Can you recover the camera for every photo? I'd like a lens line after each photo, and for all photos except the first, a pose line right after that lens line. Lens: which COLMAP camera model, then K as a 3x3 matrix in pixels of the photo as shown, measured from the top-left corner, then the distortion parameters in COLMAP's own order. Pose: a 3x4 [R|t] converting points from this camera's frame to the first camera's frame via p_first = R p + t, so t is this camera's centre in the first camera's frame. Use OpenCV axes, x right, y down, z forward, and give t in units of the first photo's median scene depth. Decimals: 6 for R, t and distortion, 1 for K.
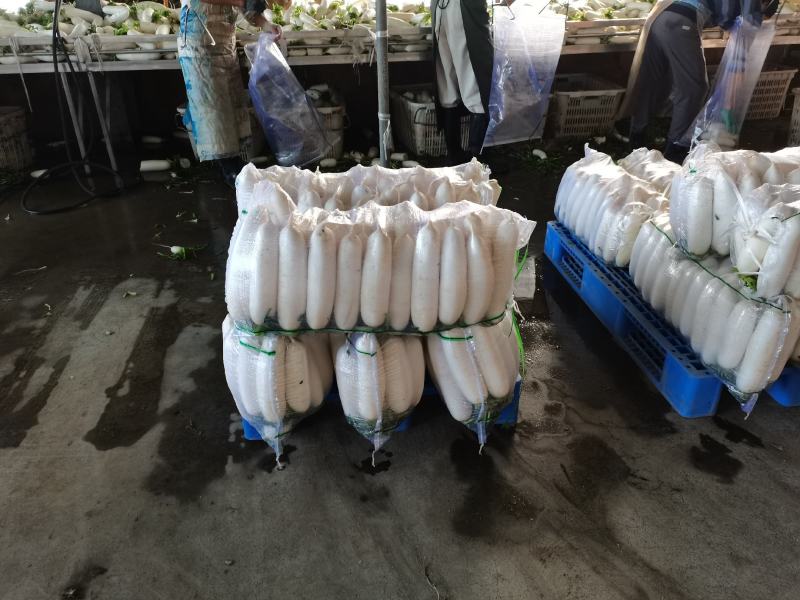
lens RADIAL K [[616.9, 0, 398.2], [0, 616.9, 303.1], [0, 0, 1]] dist [0.078284, -0.090069]
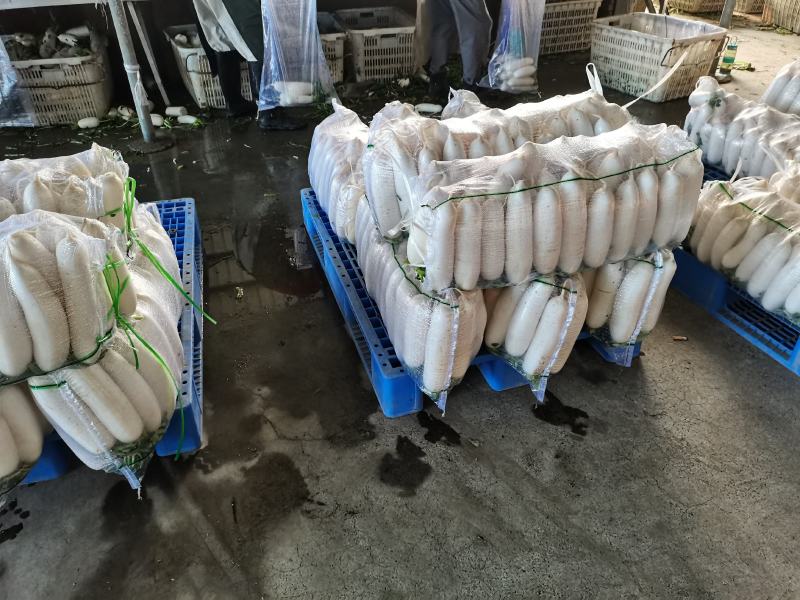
lens RADIAL K [[616.9, 0, 398.2], [0, 616.9, 303.1], [0, 0, 1]] dist [0.078284, -0.090069]
pose [[0.985782, -0.093833, 0.139391, 0.378684], [0.079009, 0.990970, 0.108332, -0.086127], [-0.148297, -0.095778, 0.984294, 0.123077]]
